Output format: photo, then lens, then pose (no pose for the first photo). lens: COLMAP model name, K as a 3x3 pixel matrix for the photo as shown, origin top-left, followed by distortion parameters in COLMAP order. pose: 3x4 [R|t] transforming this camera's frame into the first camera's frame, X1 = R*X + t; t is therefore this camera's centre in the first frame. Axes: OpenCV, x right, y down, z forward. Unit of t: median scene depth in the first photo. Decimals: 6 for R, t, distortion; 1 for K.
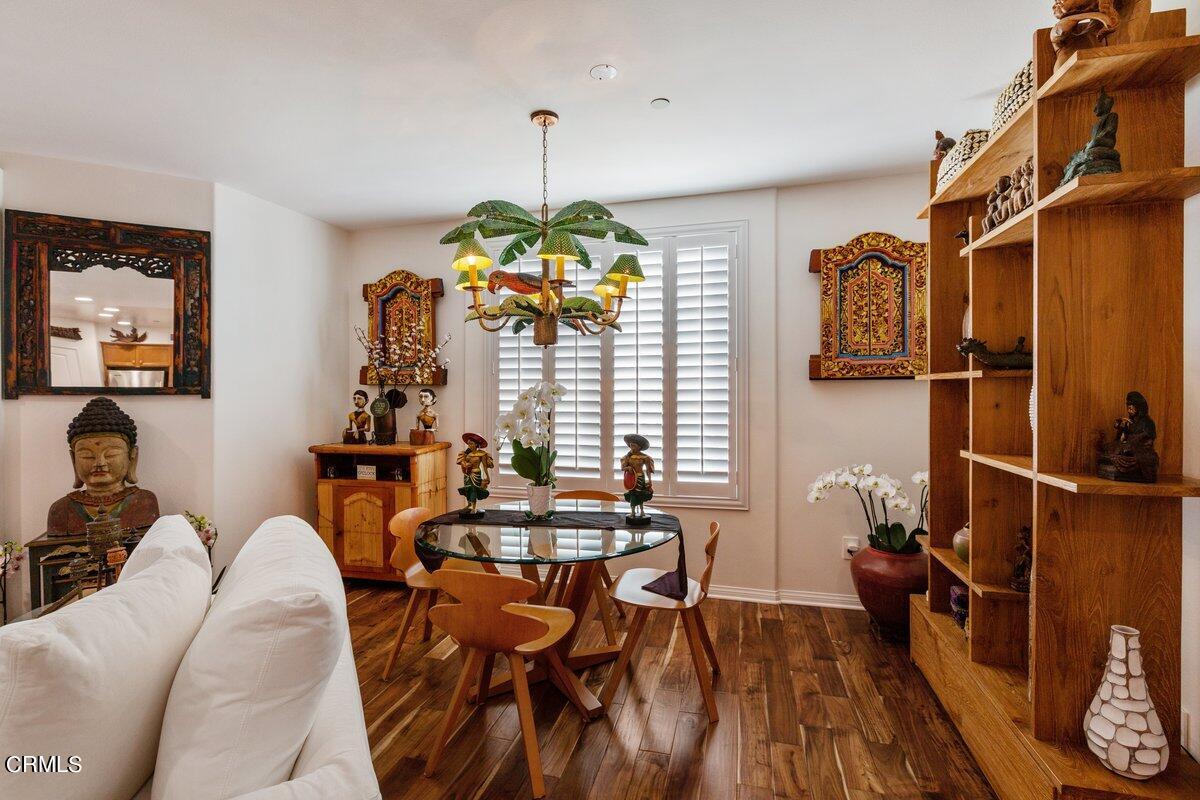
lens RADIAL K [[624.8, 0, 600.0], [0, 624.8, 400.0], [0, 0, 1]] dist [-0.015403, 0.000571]
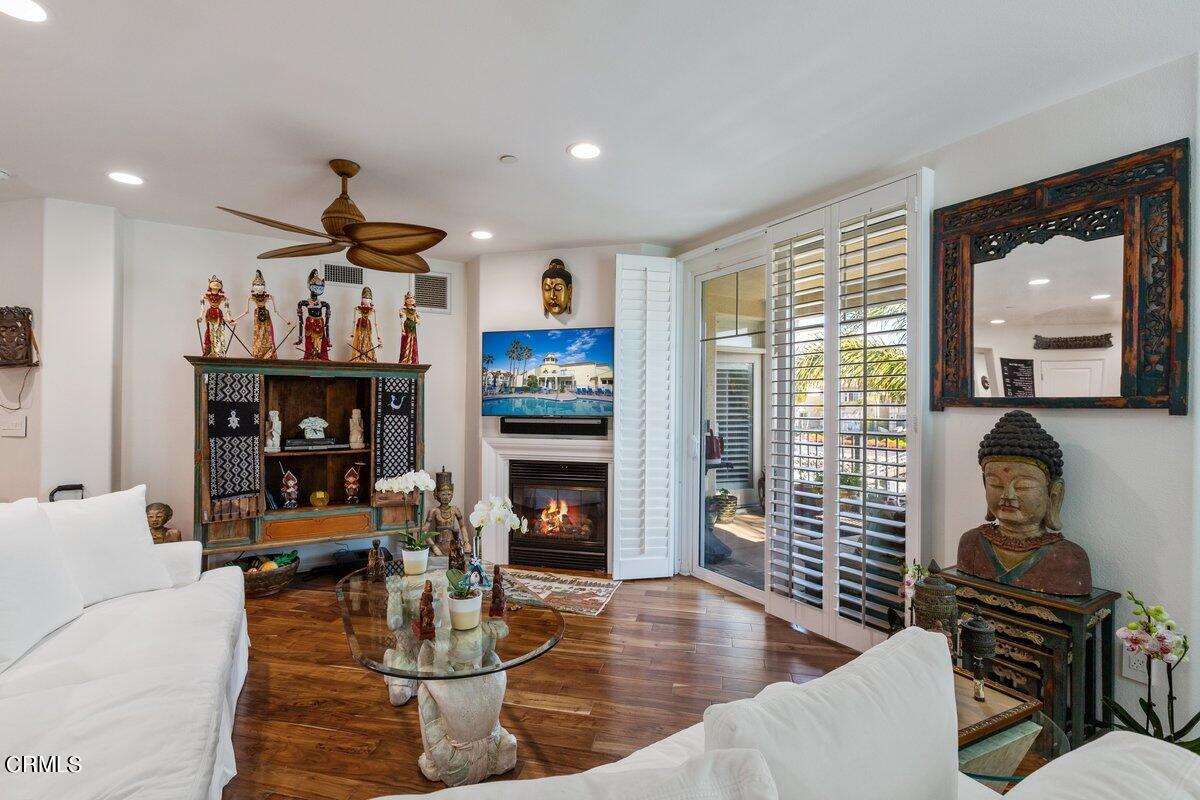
lens RADIAL K [[562.7, 0, 597.2], [0, 562.7, 401.8], [0, 0, 1]] dist [-0.011332, 0.000147]
pose [[0.048412, 0.000277, -0.998827, -0.127017], [-0.017021, 0.999855, -0.000548, -0.005954], [0.998682, 0.017028, 0.048410, 0.431855]]
